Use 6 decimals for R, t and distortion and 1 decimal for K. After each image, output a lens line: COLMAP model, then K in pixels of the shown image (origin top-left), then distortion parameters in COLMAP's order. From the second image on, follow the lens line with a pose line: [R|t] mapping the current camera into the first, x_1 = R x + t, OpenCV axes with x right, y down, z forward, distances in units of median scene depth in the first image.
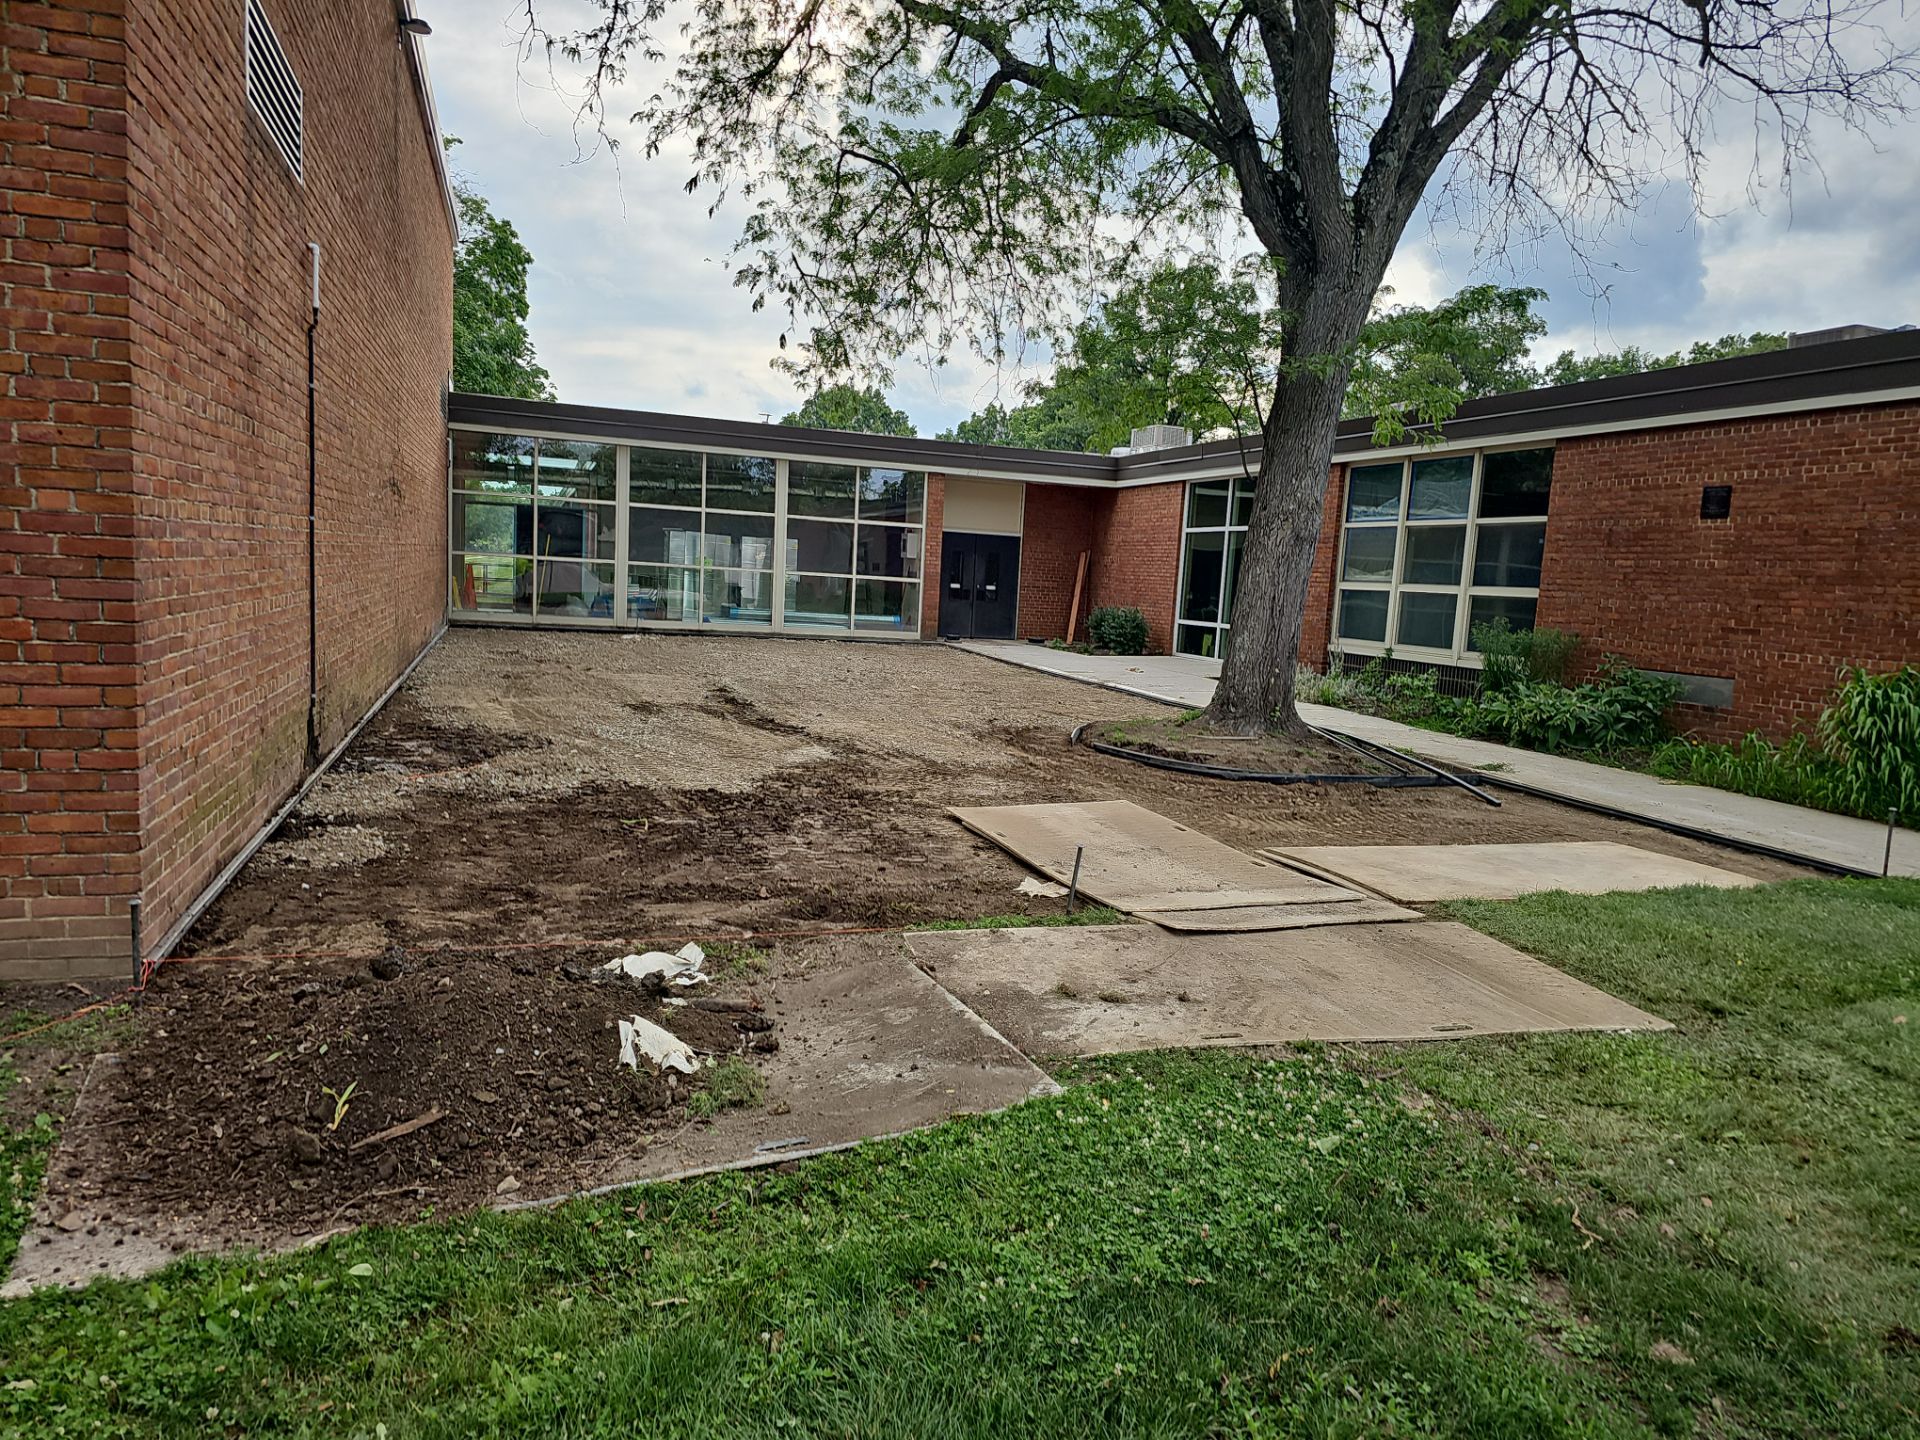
lens RADIAL K [[1270.1, 0, 983.9], [0, 1270.1, 734.2], [0, 0, 1]] dist [0.096866, -0.083062]
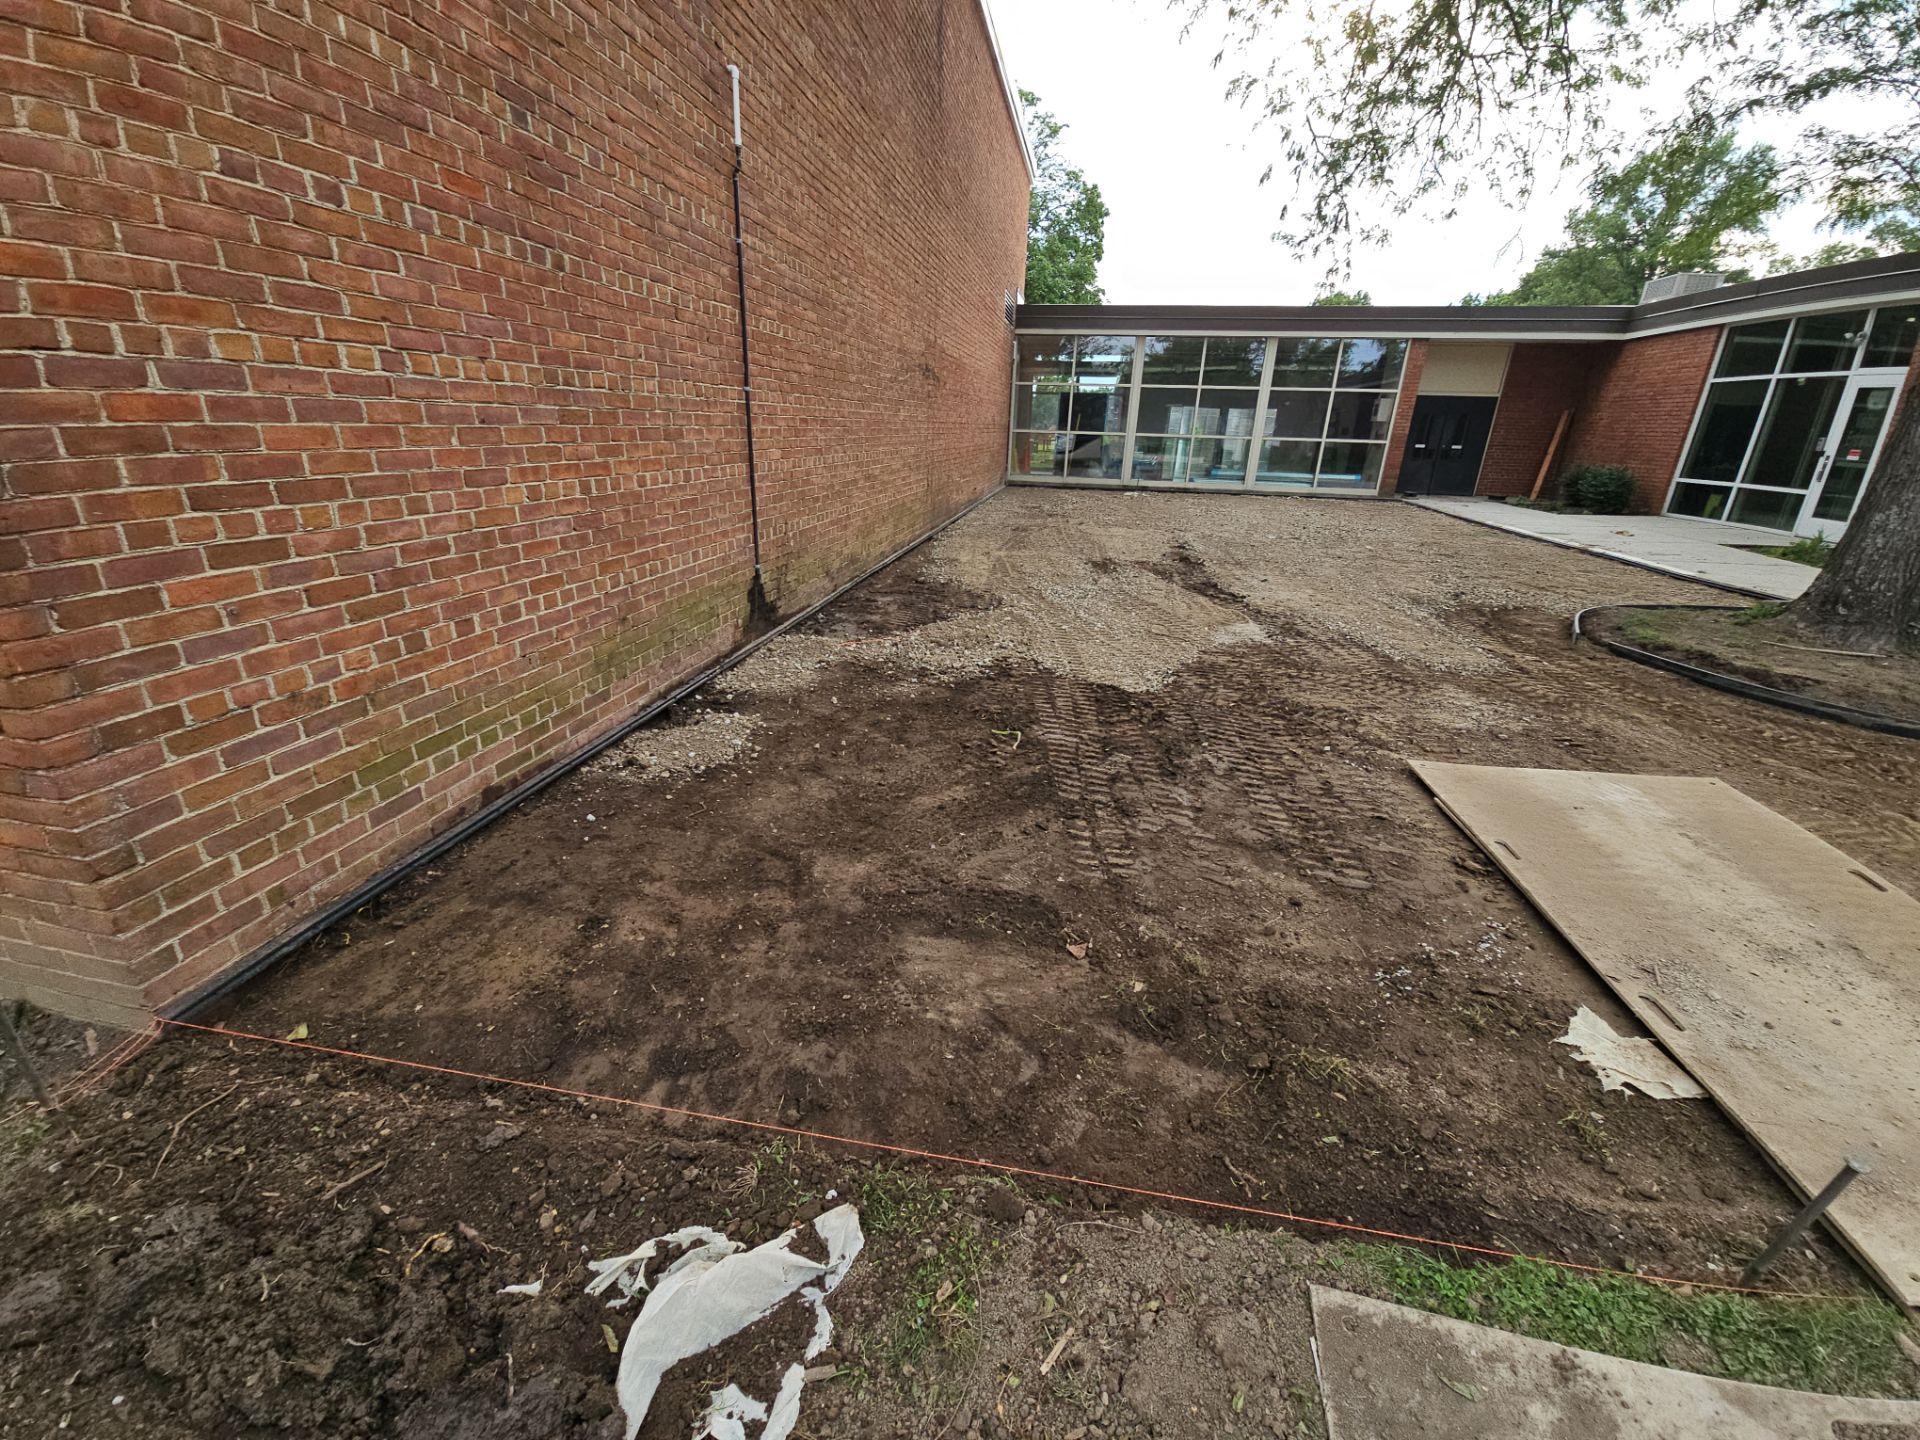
lens RADIAL K [[789.0, 0, 954.5], [0, 789.0, 728.9], [0, 0, 1]] dist [0.009221, -0.005196]
pose [[0.869843, 0.148564, -0.470427, -0.021272], [-0.041871, 0.972370, 0.229659, -0.025313], [0.491548, -0.180070, 0.852030, 0.225972]]
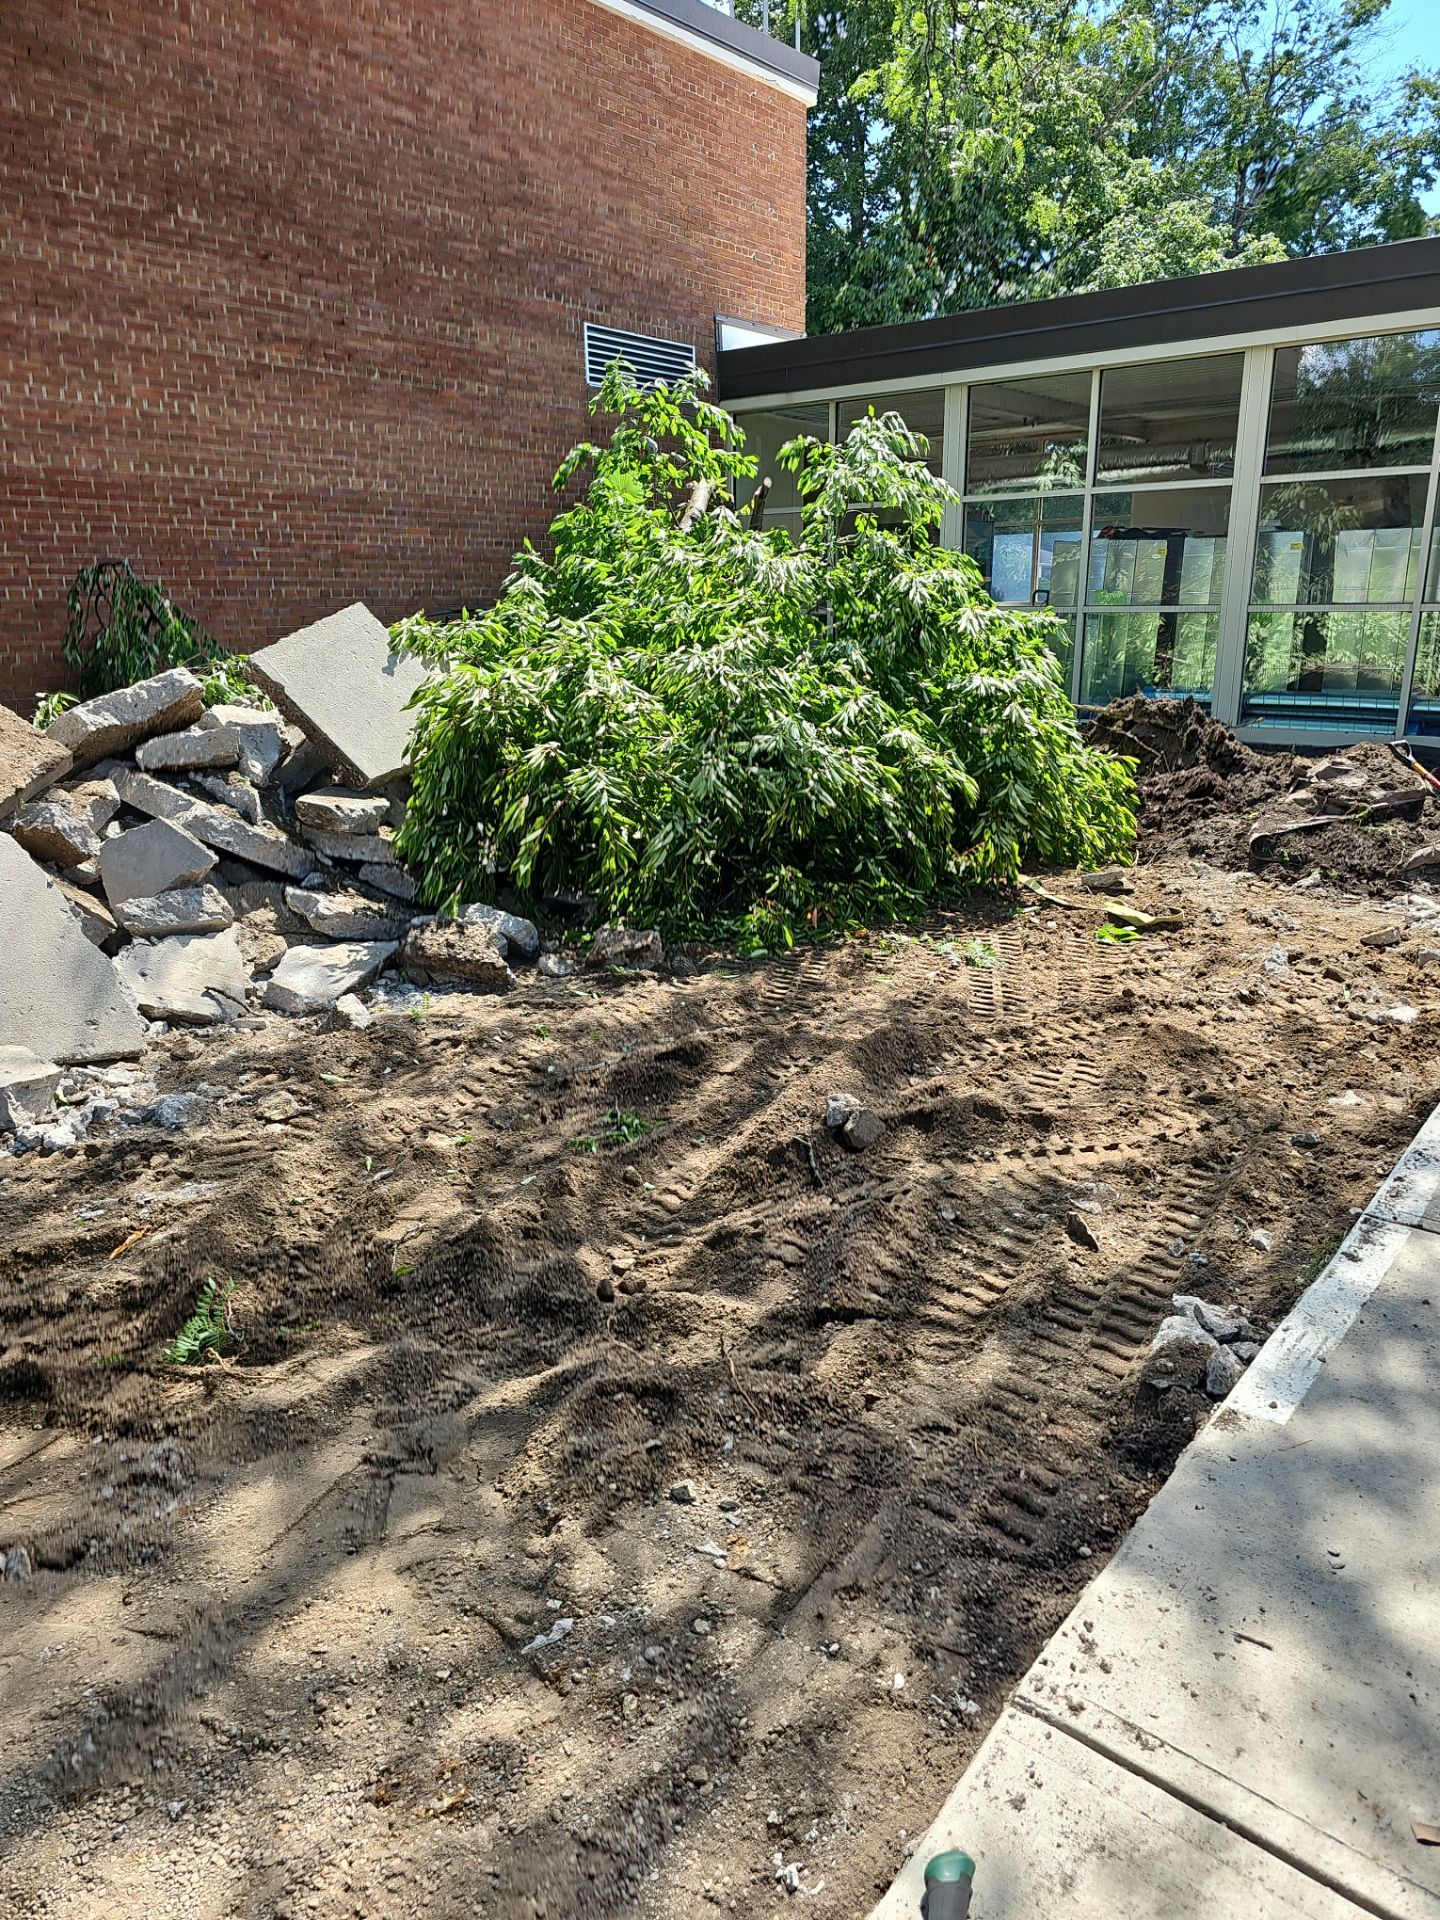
lens RADIAL K [[1300.6, 0, 733.7], [0, 1300.6, 957.0], [0, 0, 1]] dist [0.060953, -0.052964]
pose [[0.528784, 0.165669, -0.832431, 0.215020], [-0.064549, 0.985774, 0.155184, -0.087005], [0.846299, -0.028326, 0.531955, 0.791334]]
